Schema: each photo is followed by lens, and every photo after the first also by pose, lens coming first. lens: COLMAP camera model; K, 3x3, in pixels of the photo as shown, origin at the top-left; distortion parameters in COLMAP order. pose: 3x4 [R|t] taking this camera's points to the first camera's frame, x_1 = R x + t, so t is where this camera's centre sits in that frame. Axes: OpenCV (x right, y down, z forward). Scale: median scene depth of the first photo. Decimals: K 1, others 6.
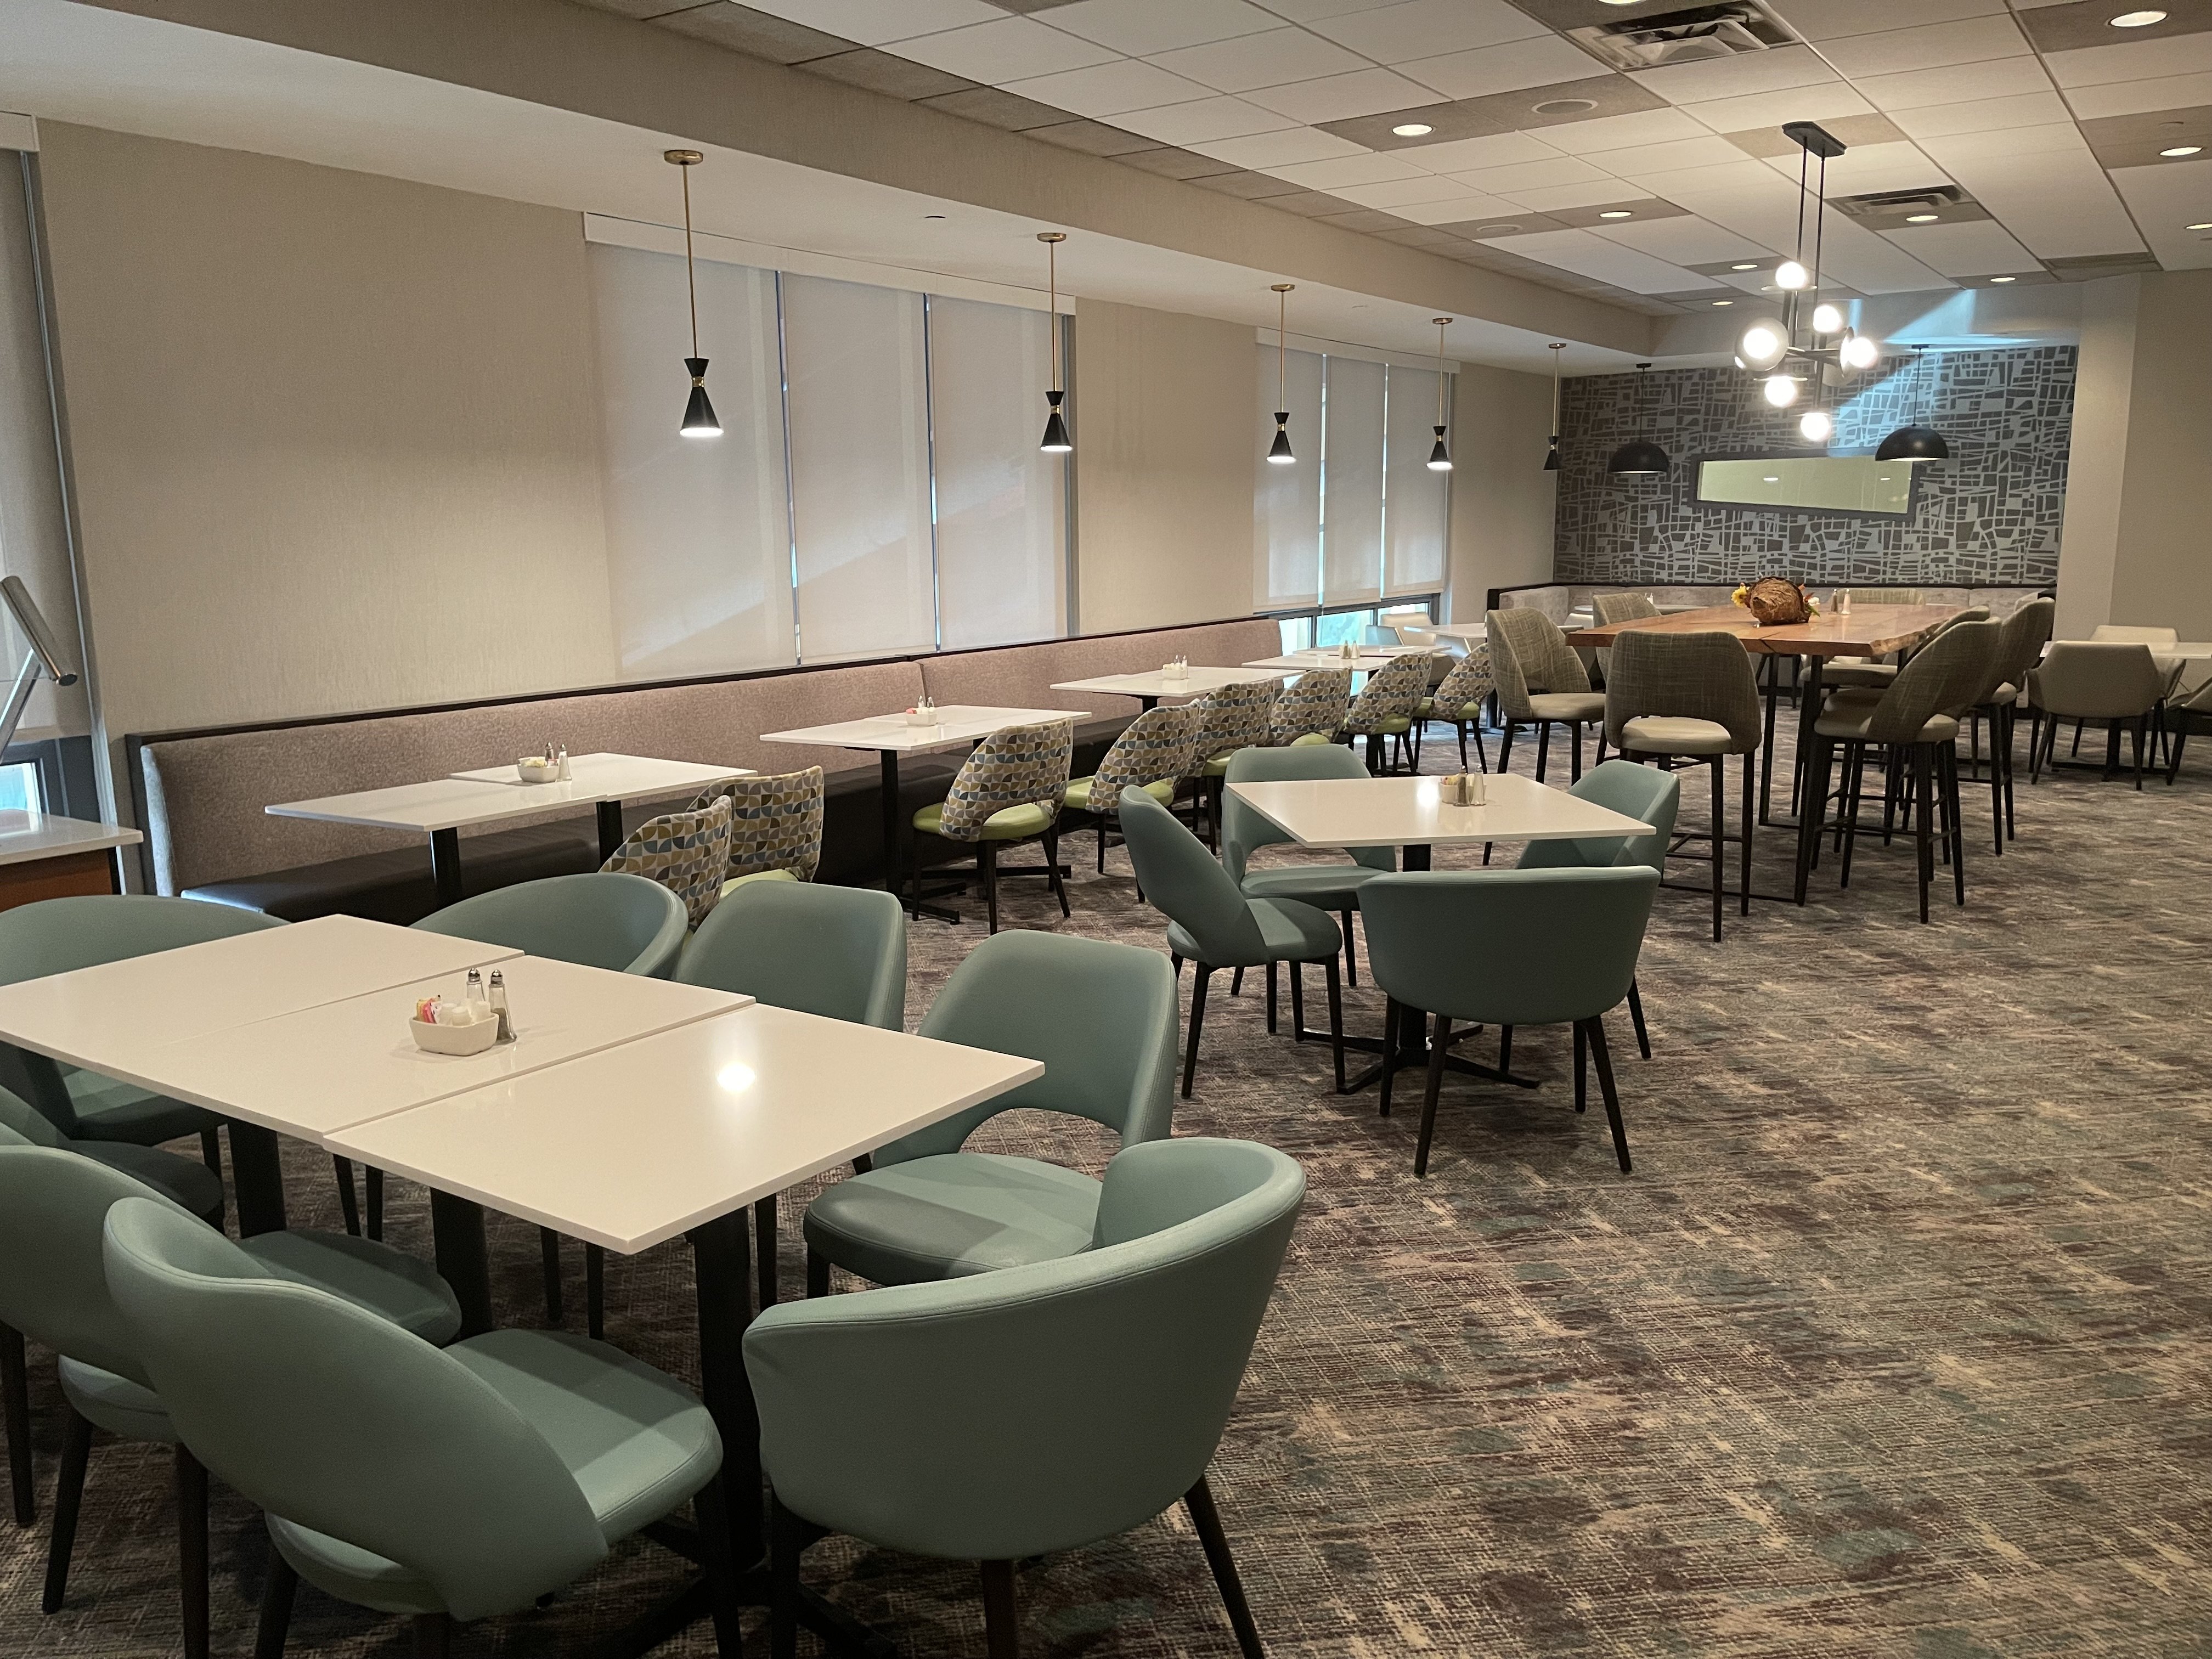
lens RADIAL K [[1687.3, 0, 1111.7], [0, 1687.3, 816.4], [0, 0, 1]] dist [0.039959, -0.023110]
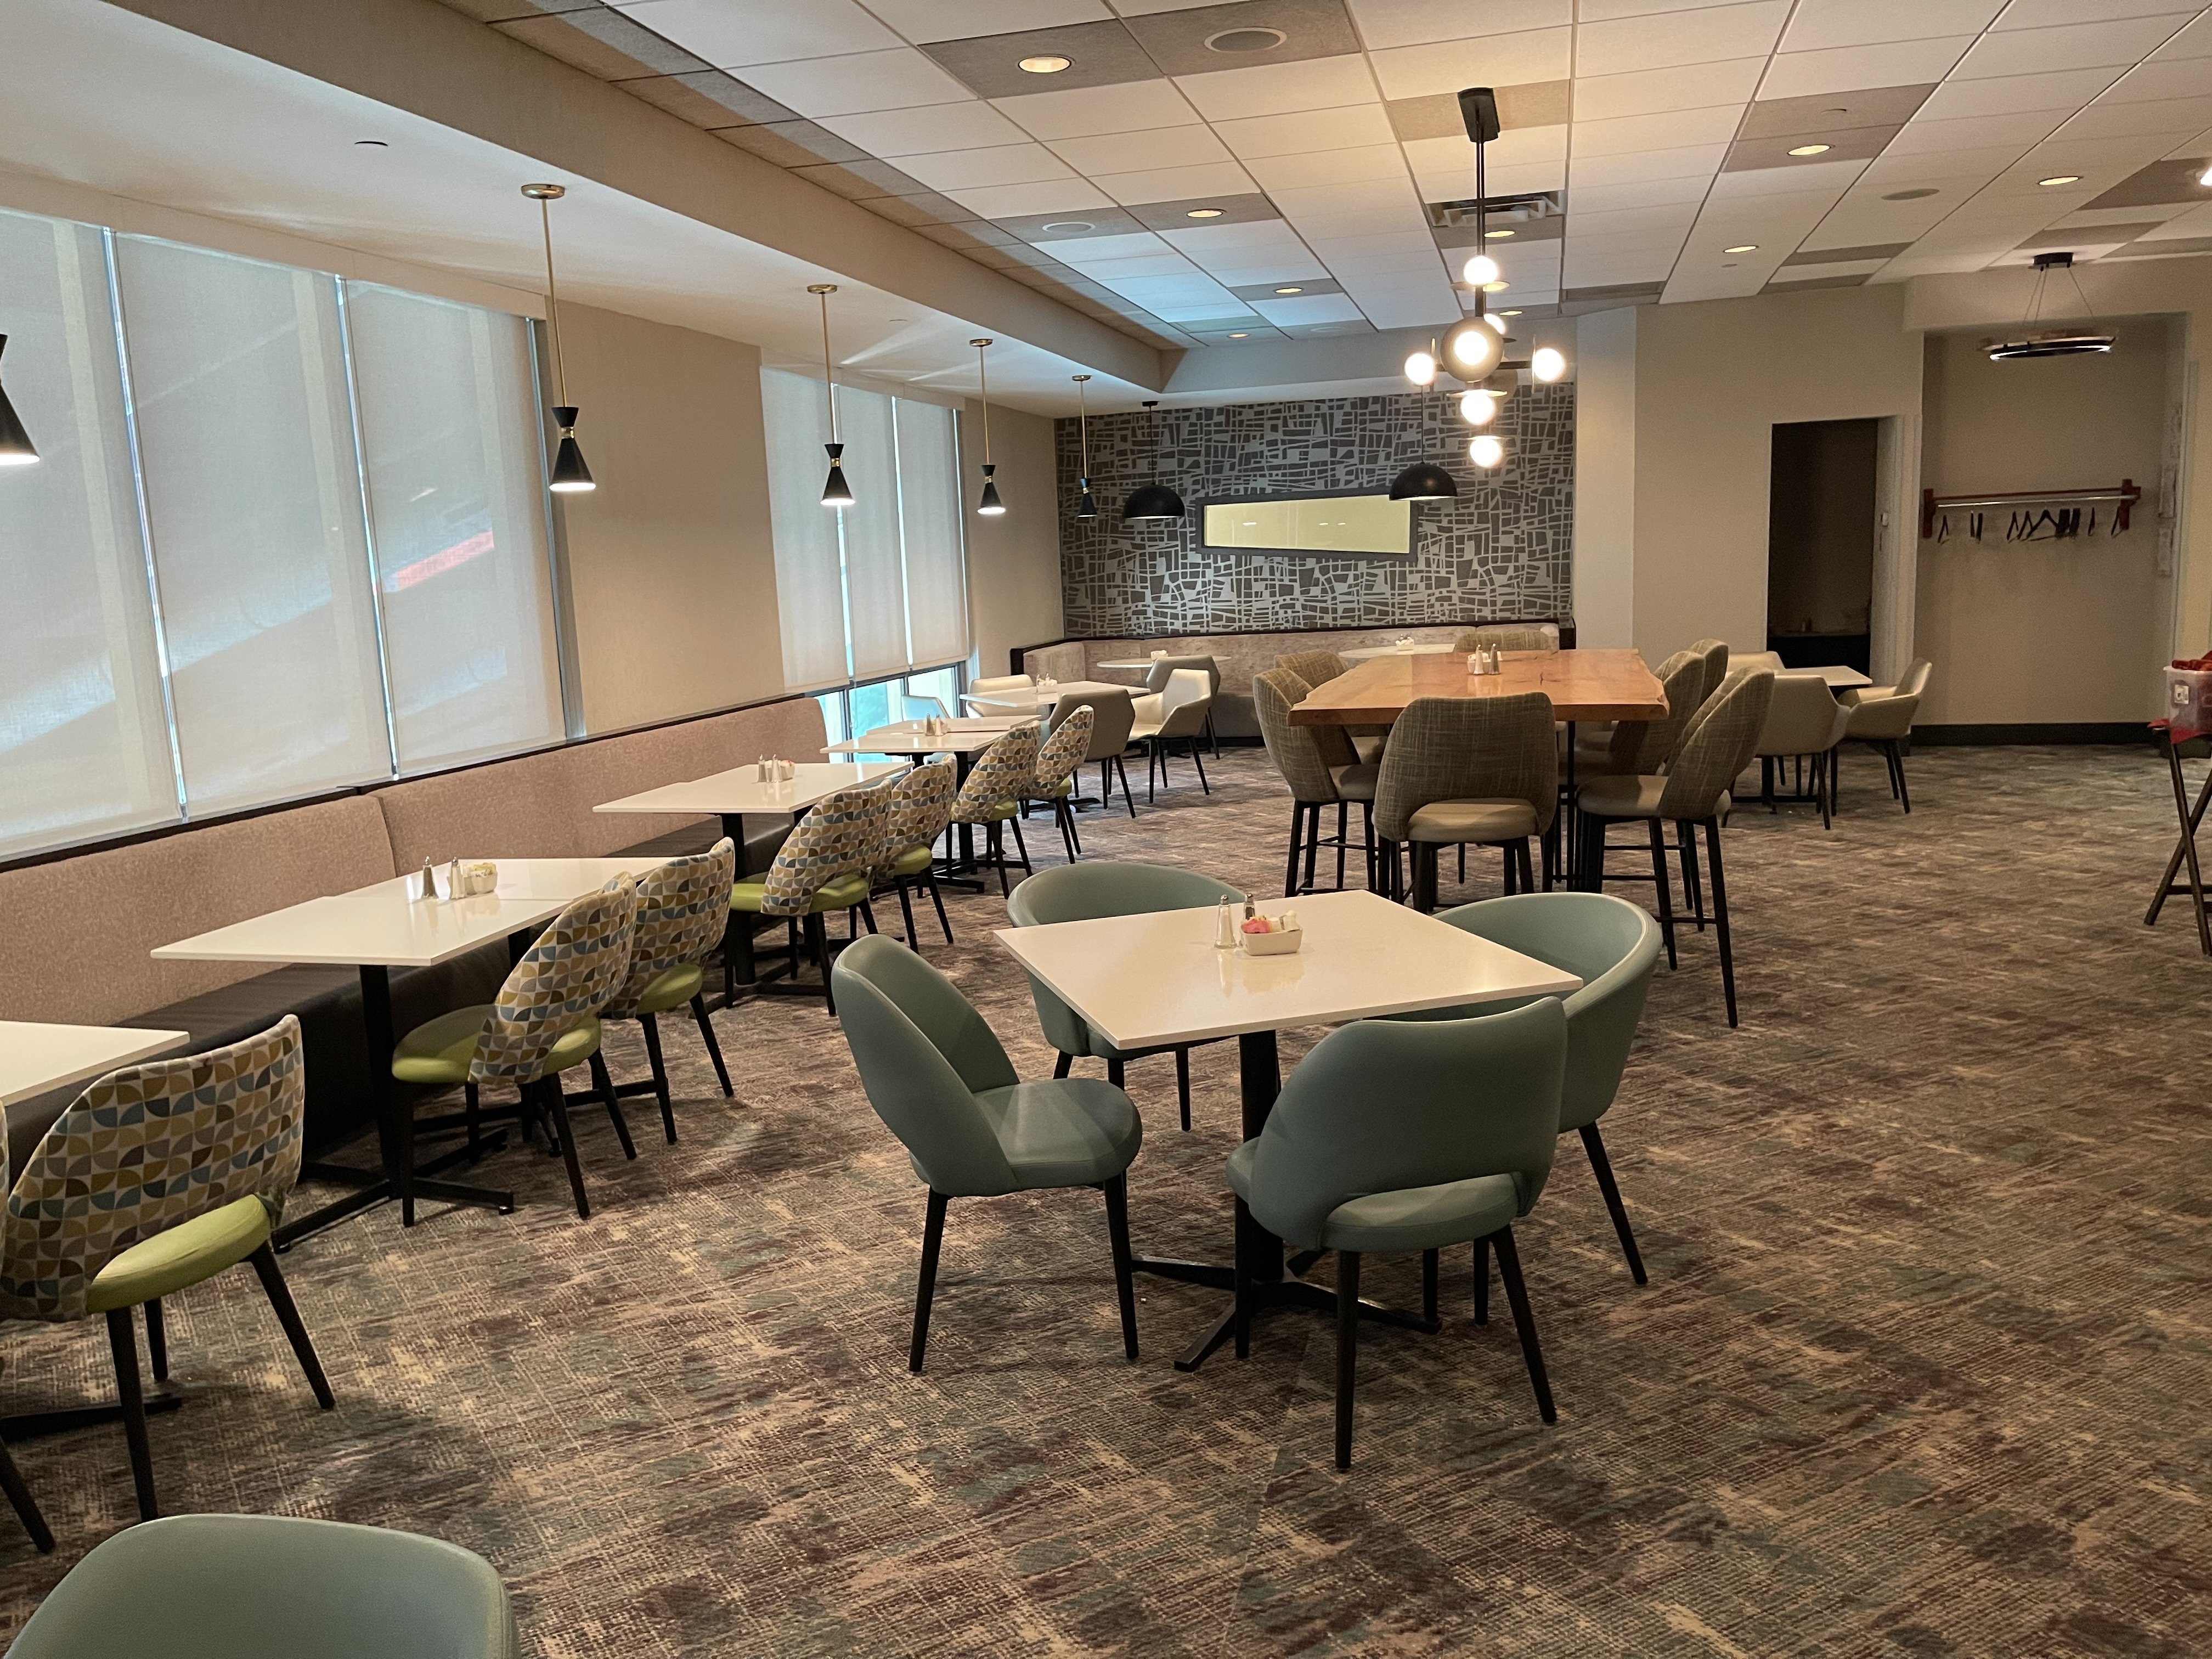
lens RADIAL K [[1687.3, 0, 1103.0], [0, 1687.3, 834.4], [0, 0, 1]] dist [0.039959, -0.023110]
pose [[0.941176, -0.085391, 0.326950, -0.036614], [0.092931, 0.995644, -0.007481, -0.024945], [-0.324887, 0.037425, 0.945012, 0.137029]]
